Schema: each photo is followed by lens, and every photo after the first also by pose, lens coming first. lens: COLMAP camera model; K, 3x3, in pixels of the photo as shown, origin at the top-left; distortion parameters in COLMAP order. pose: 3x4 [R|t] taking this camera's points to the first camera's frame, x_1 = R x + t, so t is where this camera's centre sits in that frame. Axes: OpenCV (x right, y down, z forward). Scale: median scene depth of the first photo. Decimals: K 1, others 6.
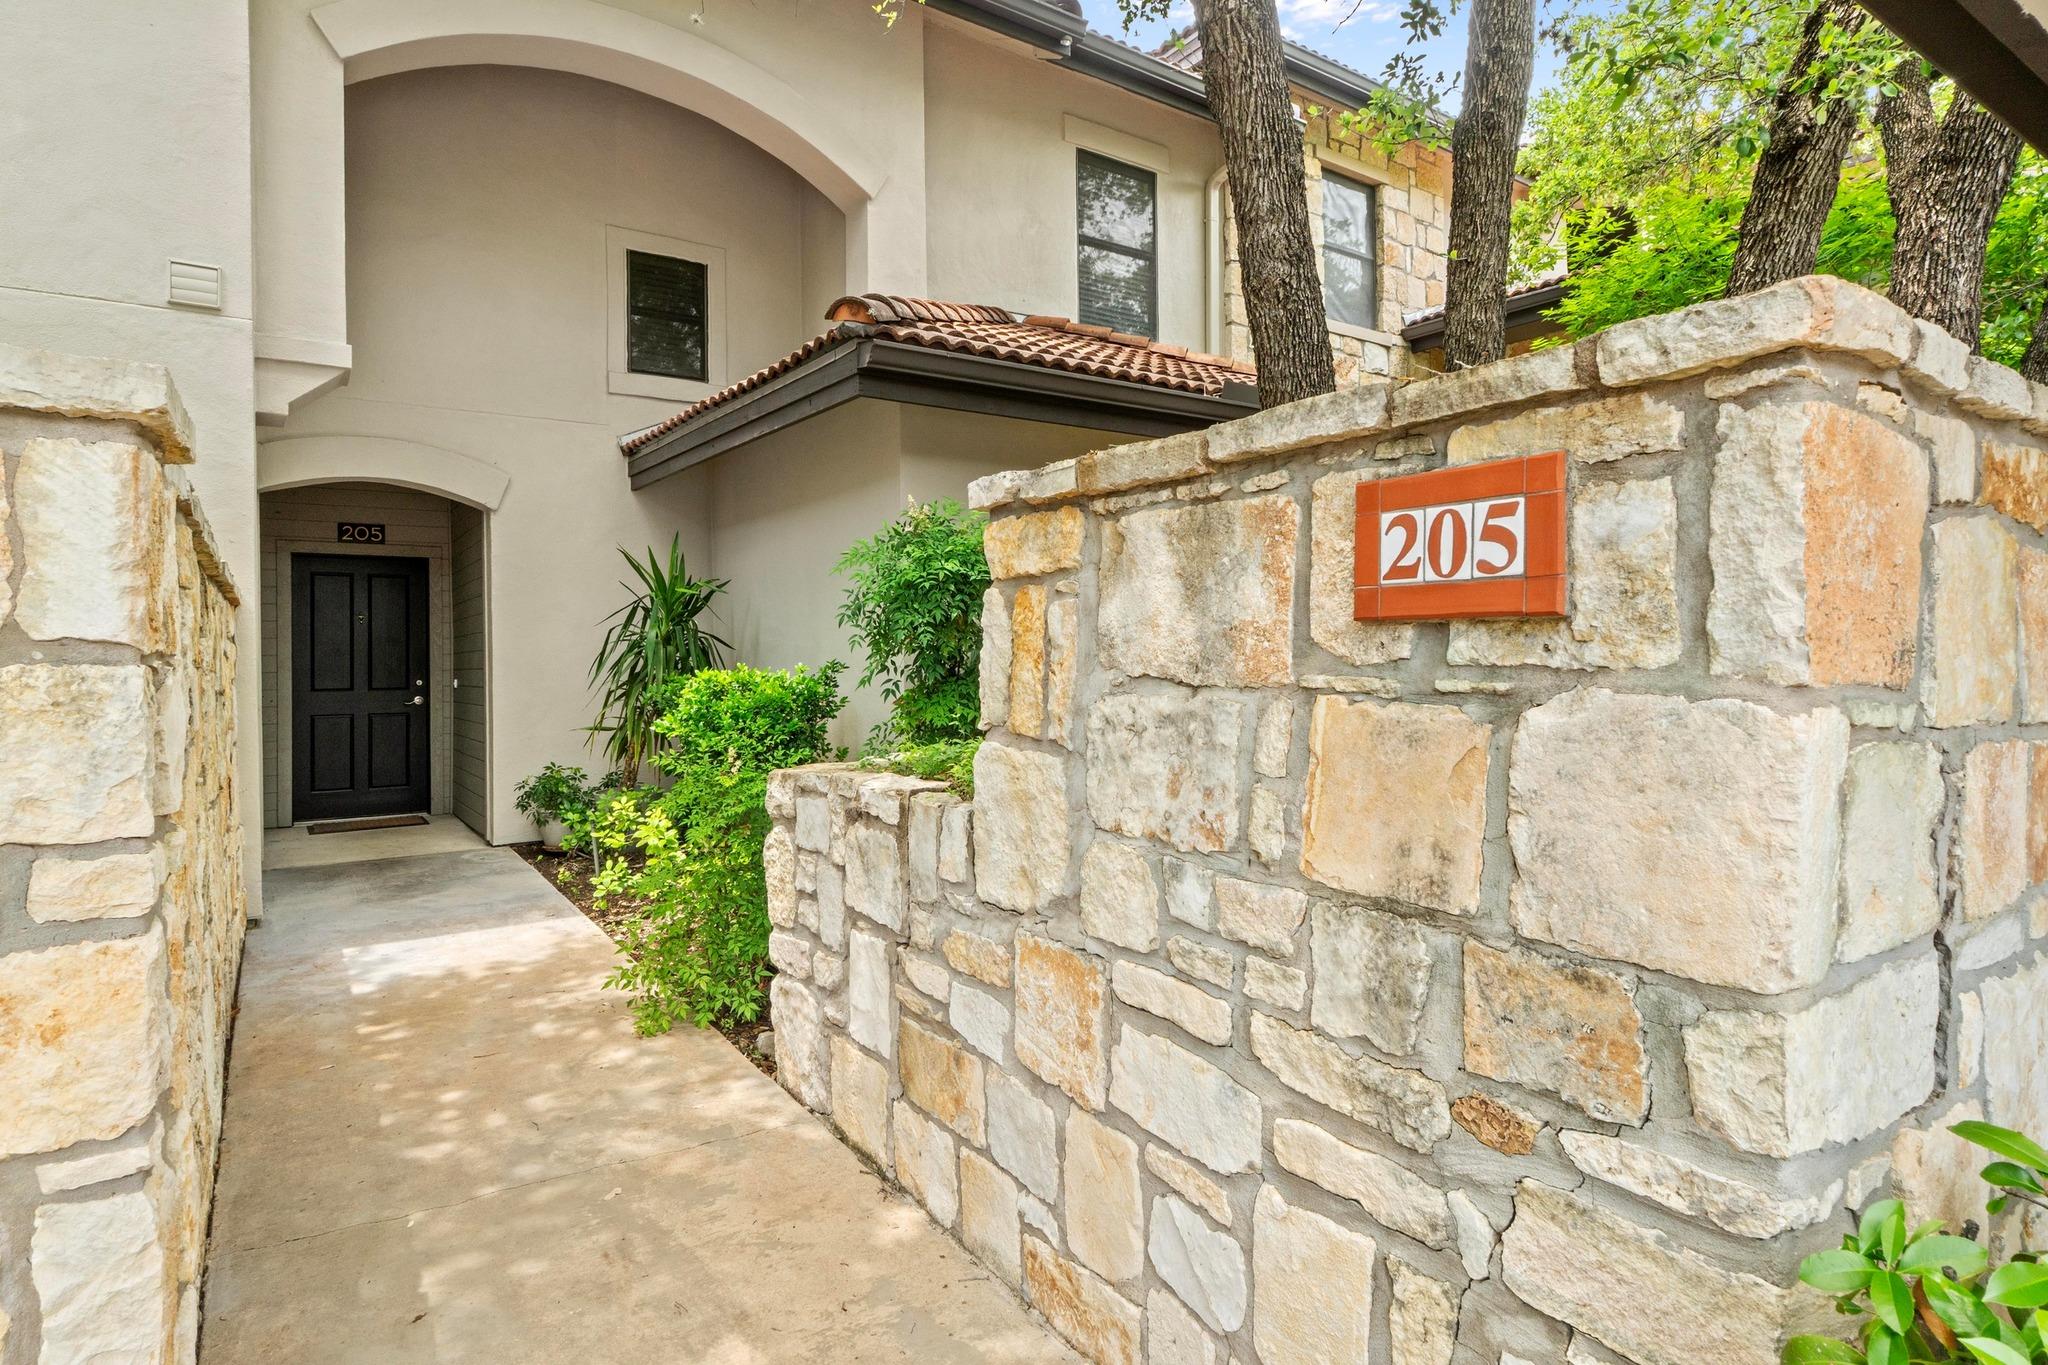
lens RADIAL K [[1103.0, 0, 1025.7], [0, 1103.0, 665.5], [0, 0, 1]] dist [-0.002282, 0.000143]
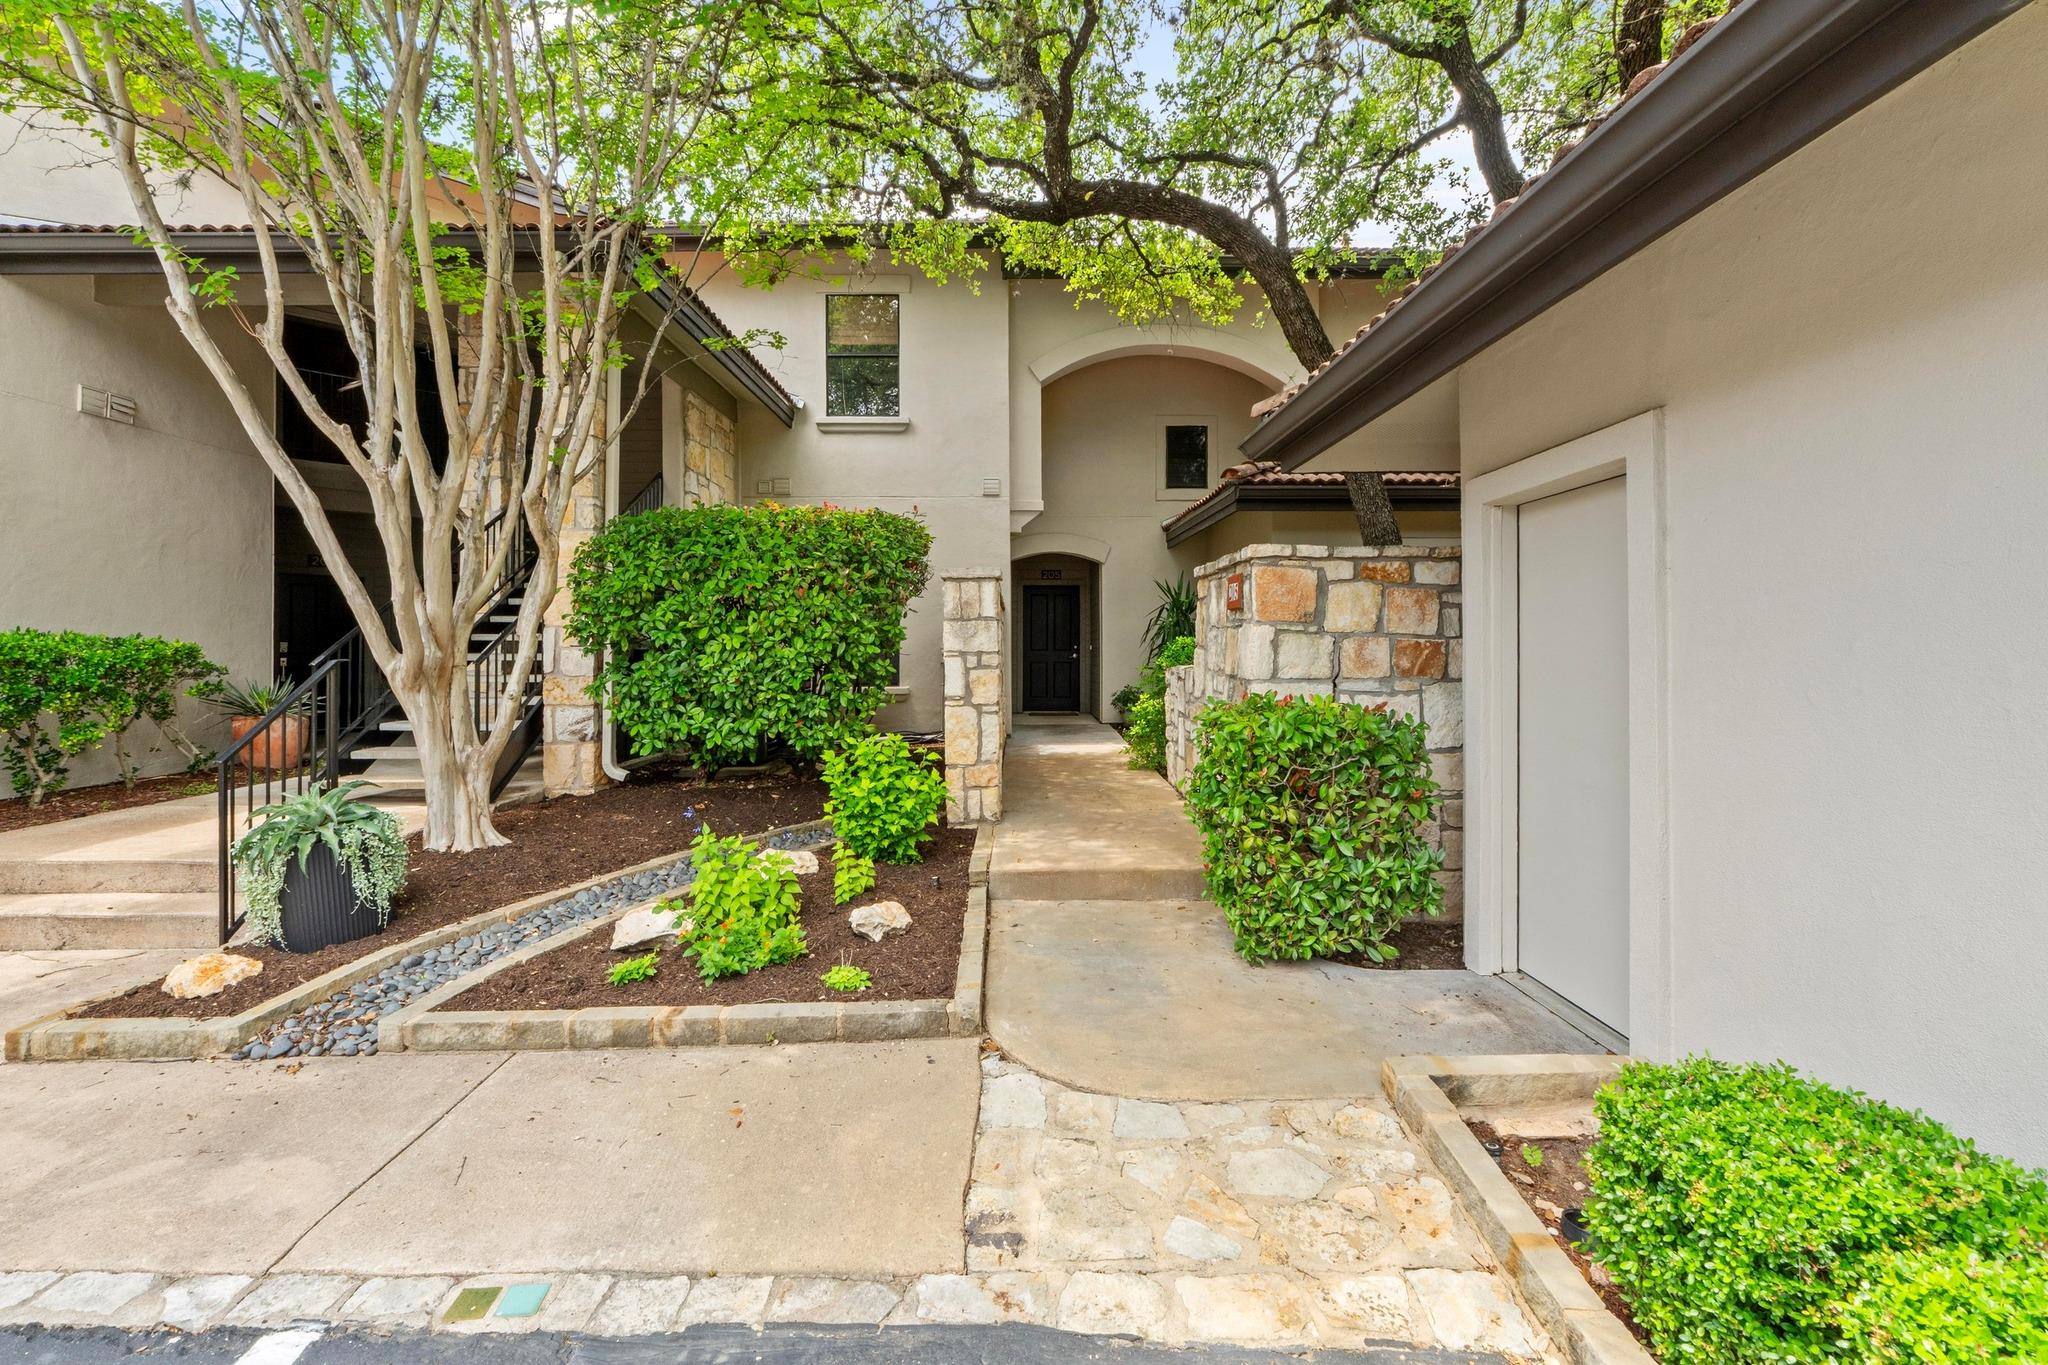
lens RADIAL K [[875.3, 0, 1030.7], [0, 875.3, 636.2], [0, 0, 1]] dist [-0.003612, -0.000020]
pose [[0.836345, 0.002079, -0.548199, 0.408241], [-0.011543, 0.999838, -0.013819, 0.030796], [0.548082, 0.017885, 0.836233, -0.600999]]
